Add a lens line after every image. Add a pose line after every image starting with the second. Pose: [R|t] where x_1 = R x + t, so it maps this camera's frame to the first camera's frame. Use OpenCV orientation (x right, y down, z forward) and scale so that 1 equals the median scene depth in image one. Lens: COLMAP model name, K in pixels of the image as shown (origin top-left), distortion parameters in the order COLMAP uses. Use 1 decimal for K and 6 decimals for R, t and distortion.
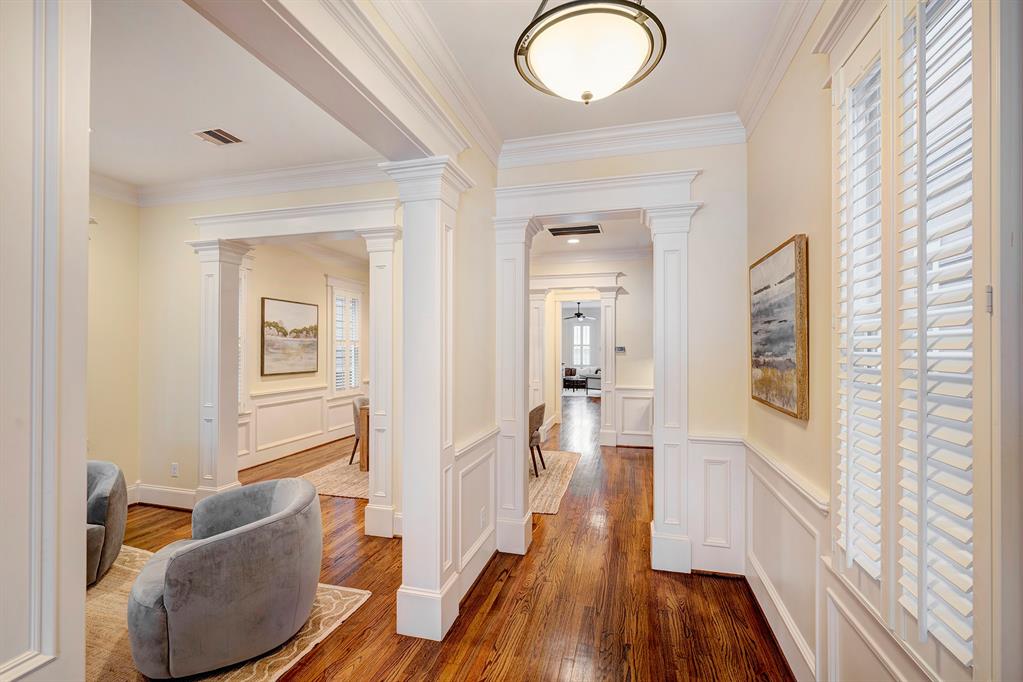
lens RADIAL K [[443.4, 0, 518.6], [0, 443.4, 344.7], [0, 0, 1]] dist [-0.002571, -0.000420]
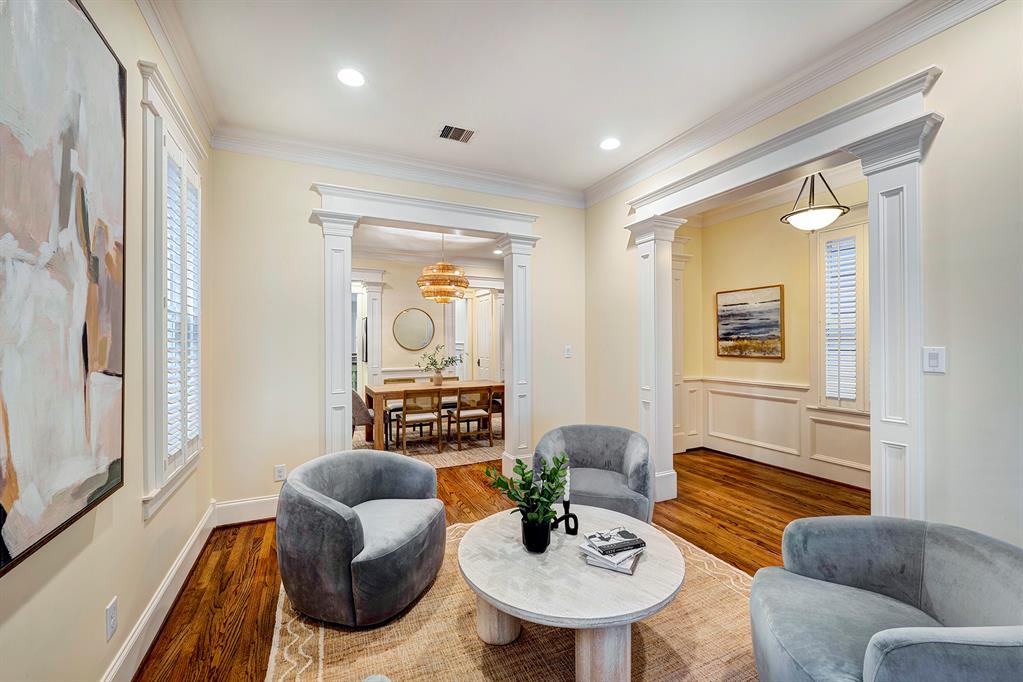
lens RADIAL K [[415.5, 0, 513.8], [0, 415.5, 339.8], [0, 0, 1]] dist [0.001517, 0.000010]
pose [[0.757943, -0.005344, 0.652299, -1.767534], [0.005062, 0.999985, 0.002311, 0.048976], [-0.652301, 0.001551, 0.757959, 0.191138]]
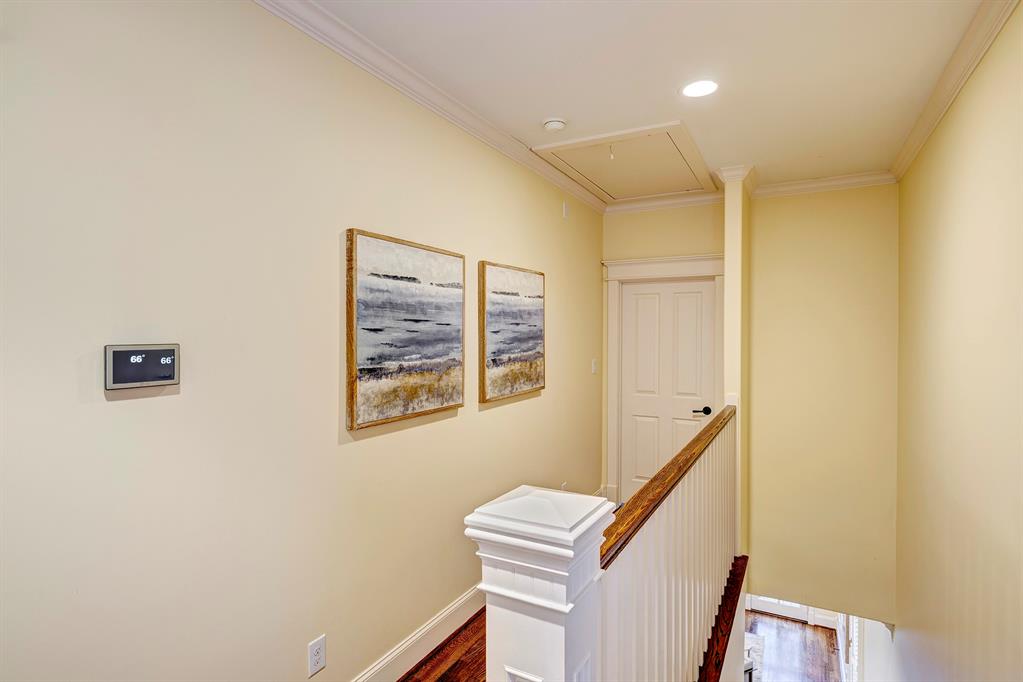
lens RADIAL K [[505.9, 0, 508.0], [0, 505.9, 341.9], [0, 0, 1]] dist [-0.001972, -0.000116]
pose [[-0.969947, 0.013064, 0.242964, 0.234002], [0.012642, 0.999915, -0.003295, 0.001140], [-0.242986, -0.000124, -0.970030, 2.103512]]
